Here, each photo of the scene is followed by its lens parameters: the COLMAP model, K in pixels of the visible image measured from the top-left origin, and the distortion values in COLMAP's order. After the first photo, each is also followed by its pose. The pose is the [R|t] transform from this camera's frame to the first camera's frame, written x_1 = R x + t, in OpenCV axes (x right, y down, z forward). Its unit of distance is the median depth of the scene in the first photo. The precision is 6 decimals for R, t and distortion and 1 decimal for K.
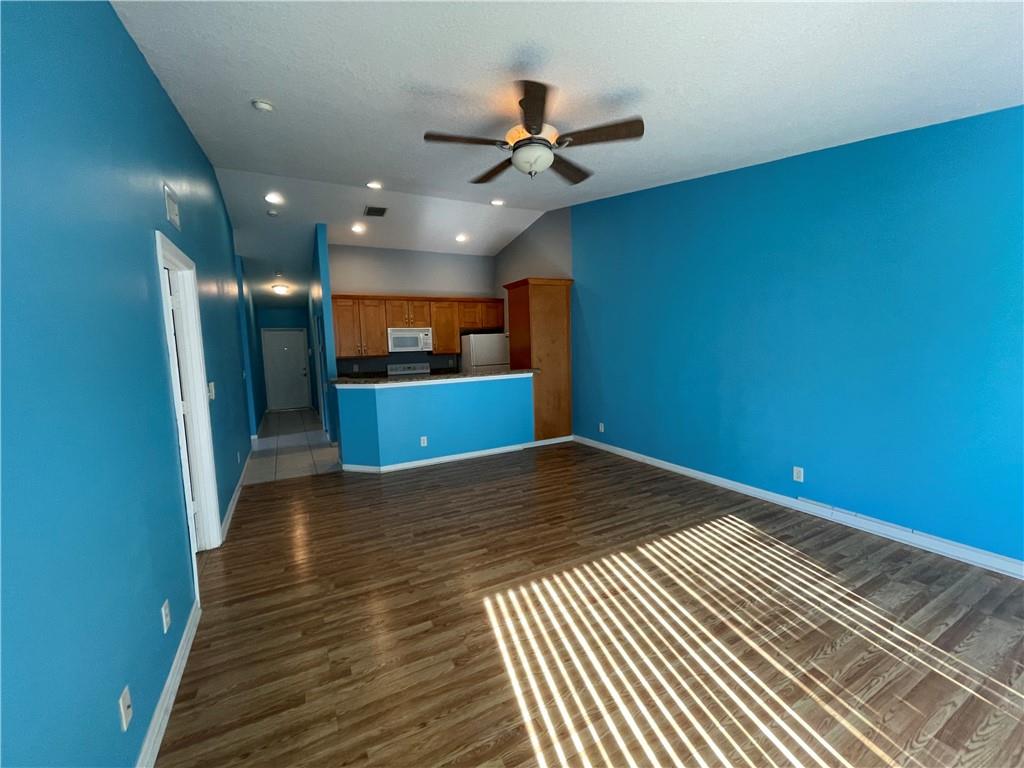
lens RADIAL K [[414.0, 0, 505.7], [0, 414.0, 385.6], [0, 0, 1]] dist [0.000087, -0.000750]
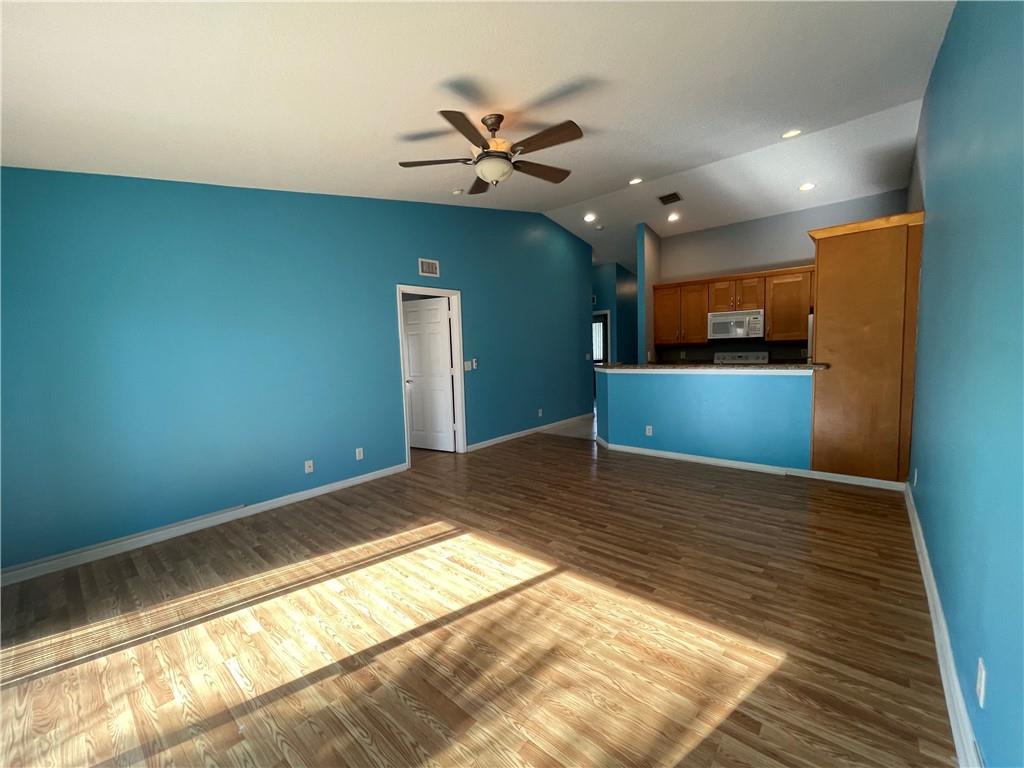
lens RADIAL K [[418.0, 0, 508.8], [0, 418.0, 382.8], [0, 0, 1]] dist [0.002093, 0.000249]
pose [[0.364047, 0.096540, -0.926364, 0.515893], [-0.070227, 0.994627, 0.076055, -0.026651], [0.928729, 0.037368, 0.368870, 0.277931]]
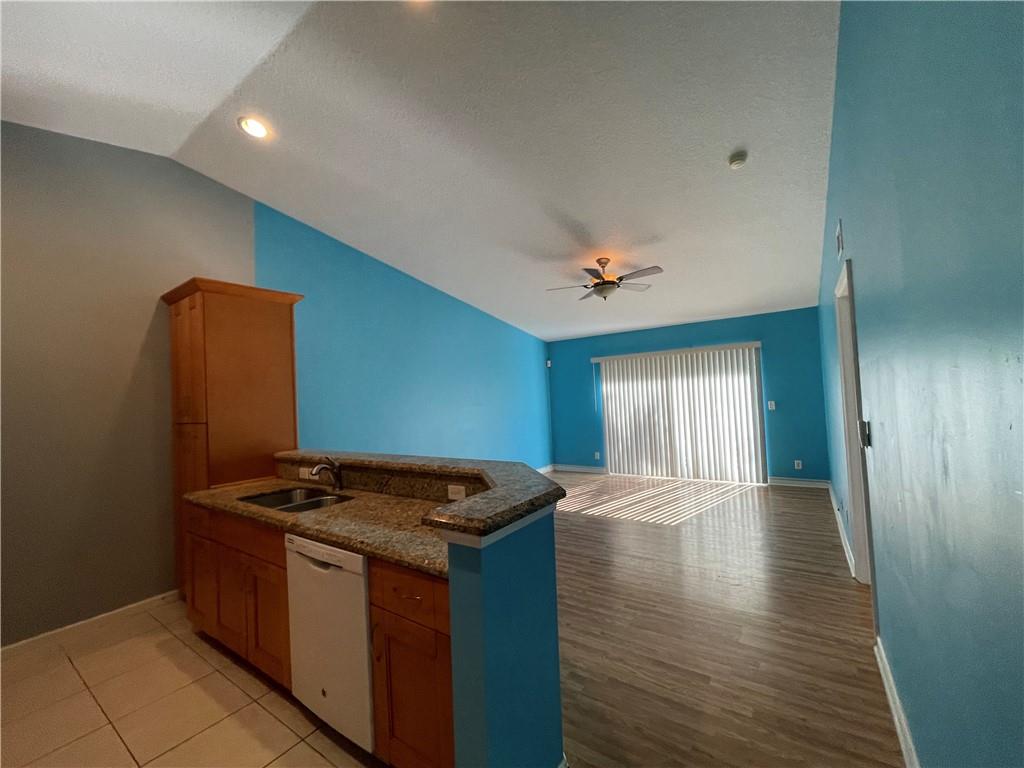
lens RADIAL K [[414.0, 0, 505.7], [0, 414.0, 385.6], [0, 0, 1]] dist [0.000087, -0.000750]
pose [[-0.445415, 0.078008, 0.891919, -0.574910], [0.148813, 0.988791, -0.012164, -0.076011], [-0.882870, 0.127311, -0.452031, 0.980354]]
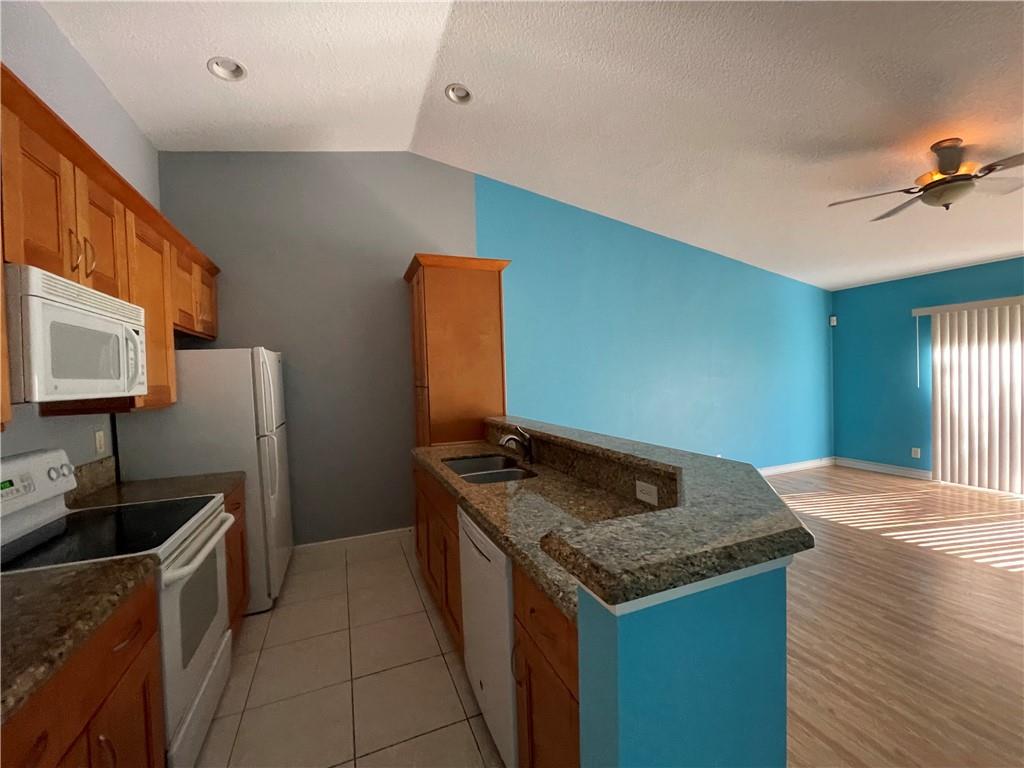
lens RADIAL K [[414.0, 0, 505.7], [0, 414.0, 385.6], [0, 0, 1]] dist [0.000087, -0.000750]
pose [[0.110900, 0.002922, 0.993827, -0.506706], [0.125497, 0.991950, -0.016920, -0.070886], [-0.985876, 0.126599, 0.109641, 0.918769]]
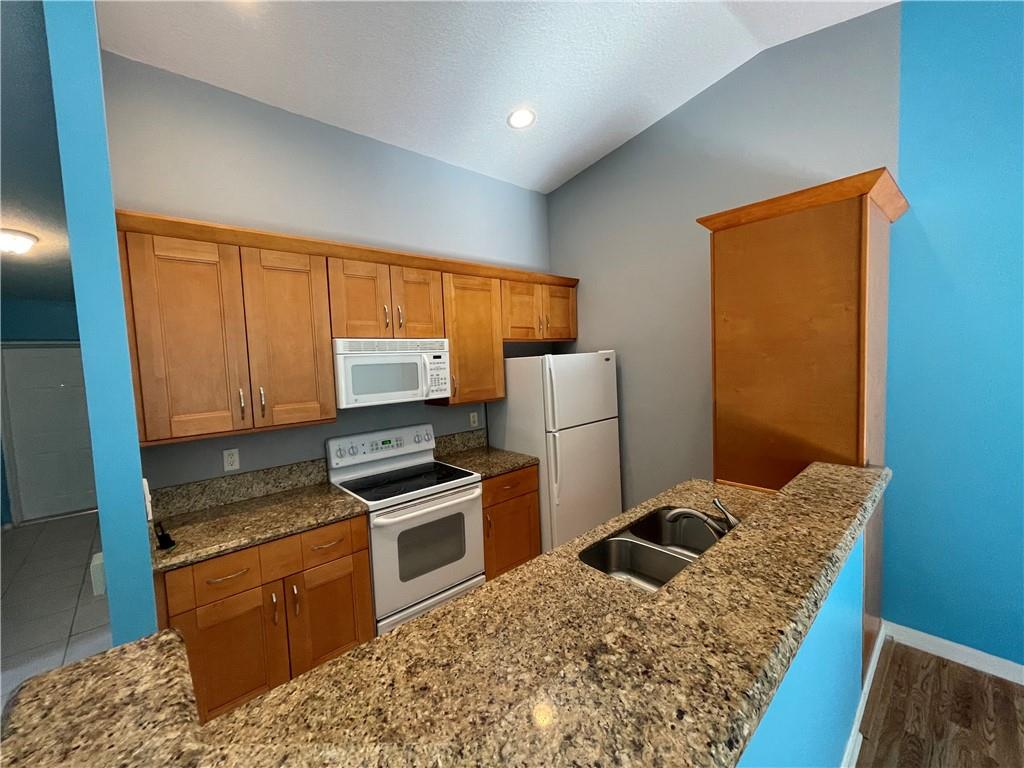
lens RADIAL K [[416.1, 0, 503.8], [0, 416.1, 383.1], [0, 0, 1]] dist [-0.001649, -0.000513]
pose [[0.972014, -0.024034, 0.233689, -0.270269], [0.034033, 0.998665, -0.038852, -0.099057], [-0.232443, 0.045718, 0.971535, 0.744474]]
